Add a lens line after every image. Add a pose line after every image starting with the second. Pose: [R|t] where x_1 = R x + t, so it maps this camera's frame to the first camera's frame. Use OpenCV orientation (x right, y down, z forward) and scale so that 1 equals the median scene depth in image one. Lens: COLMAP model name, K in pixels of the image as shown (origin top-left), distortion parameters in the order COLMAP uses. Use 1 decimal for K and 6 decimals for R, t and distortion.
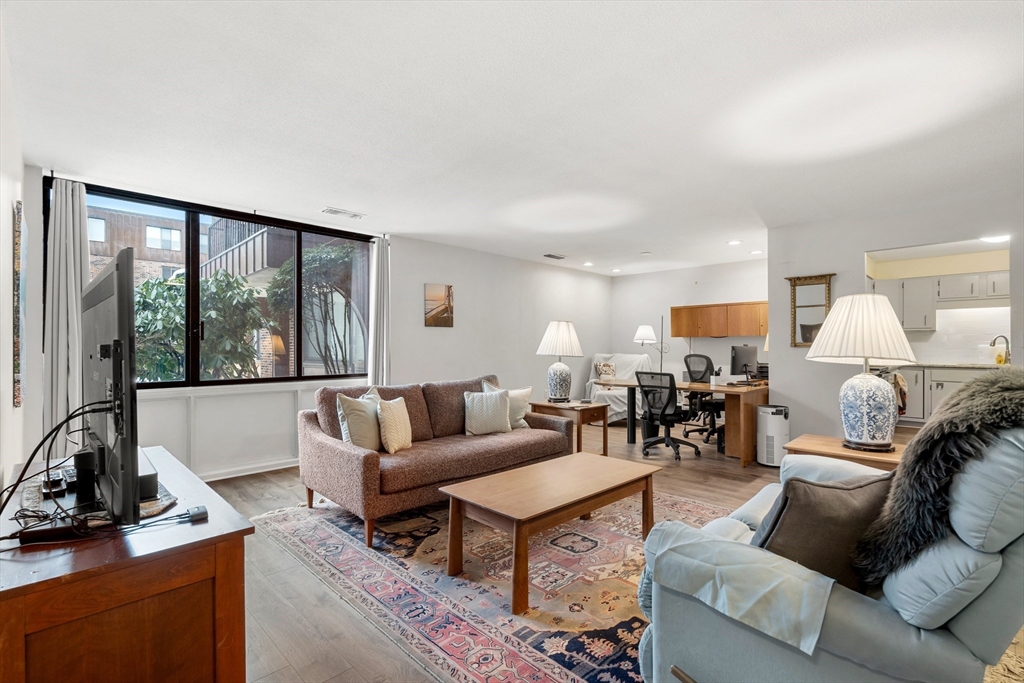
lens RADIAL K [[467.1, 0, 504.5], [0, 467.1, 343.4], [0, 0, 1]] dist [-0.001716, 0.000866]
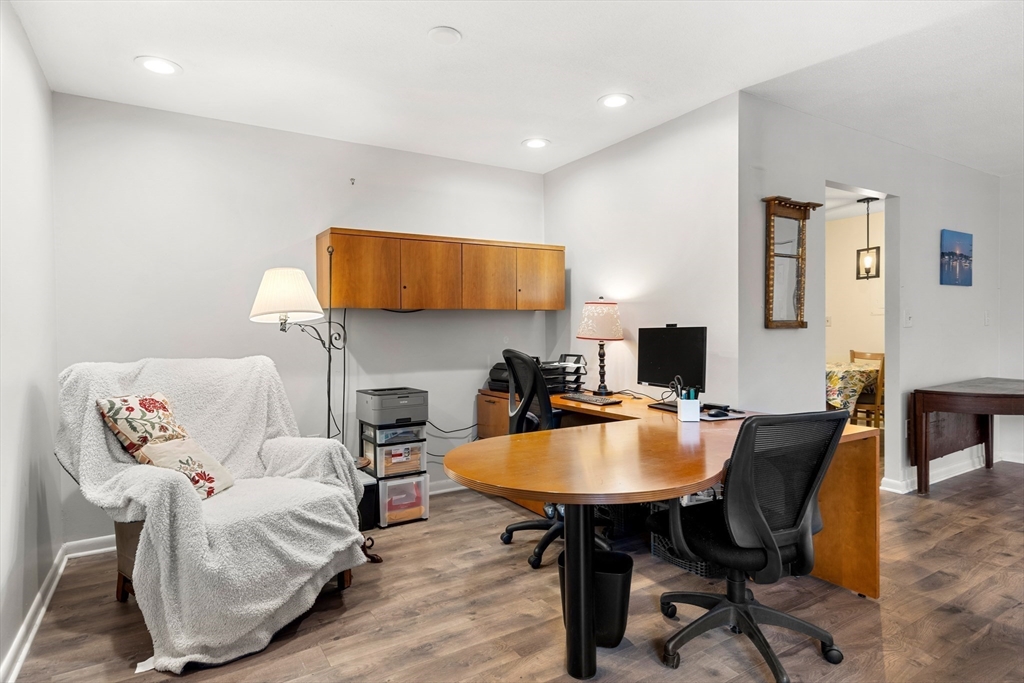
lens RADIAL K [[552.8, 0, 505.8], [0, 552.8, 336.4], [0, 0, 1]] dist [0.004707, 0.001041]
pose [[0.227873, -0.012349, 0.973613, -0.118584], [0.005508, 0.999920, 0.011393, 0.013493], [-0.973675, 0.002766, 0.227923, 1.957996]]
